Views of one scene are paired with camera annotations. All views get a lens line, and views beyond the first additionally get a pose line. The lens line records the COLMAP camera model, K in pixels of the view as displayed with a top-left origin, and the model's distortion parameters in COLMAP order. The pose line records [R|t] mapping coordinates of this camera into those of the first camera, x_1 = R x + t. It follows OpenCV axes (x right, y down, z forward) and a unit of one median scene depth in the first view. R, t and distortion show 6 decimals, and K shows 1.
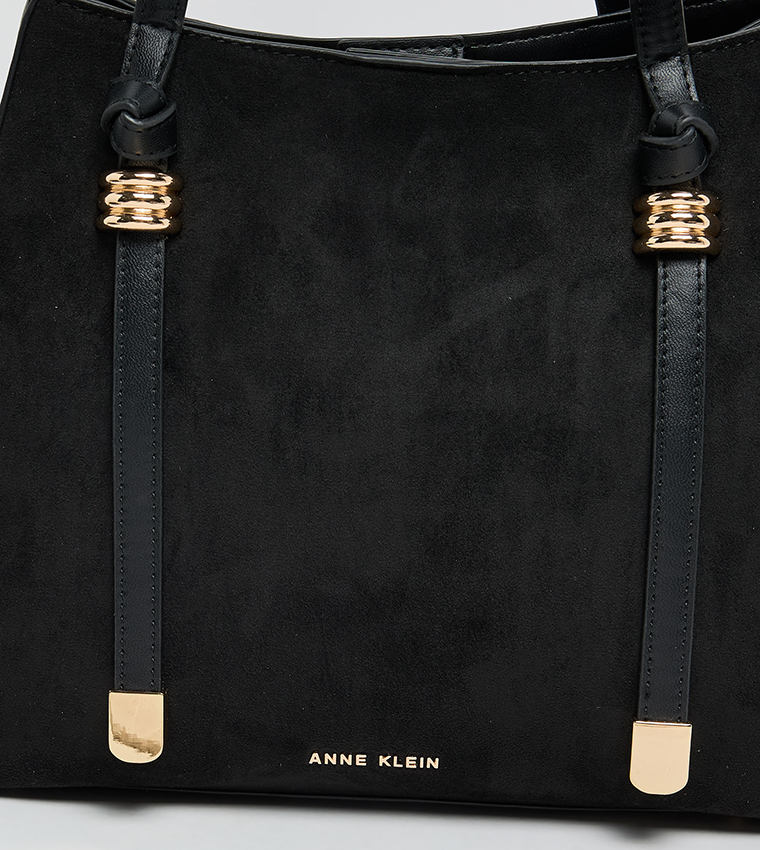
lens RADIAL K [[1042.5, 0, 380.0], [0, 1042.5, 425.0], [0, 0, 1]] dist [-0.005378, -0.012419]
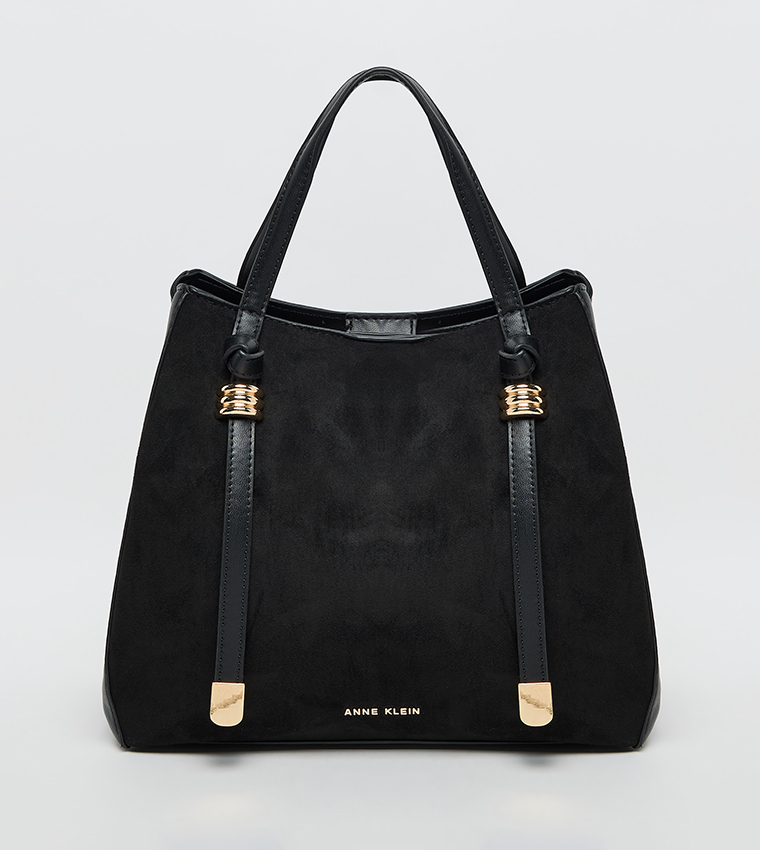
lens RADIAL K [[905.5, 0, 380.0], [0, 905.5, 425.0], [0, 0, 1]] dist [0.002669, -0.000031]
pose [[0.999143, -0.027263, 0.031146, -0.040885], [0.033793, 0.971787, -0.233428, 0.202037], [-0.023903, 0.234280, 0.971875, -0.537536]]
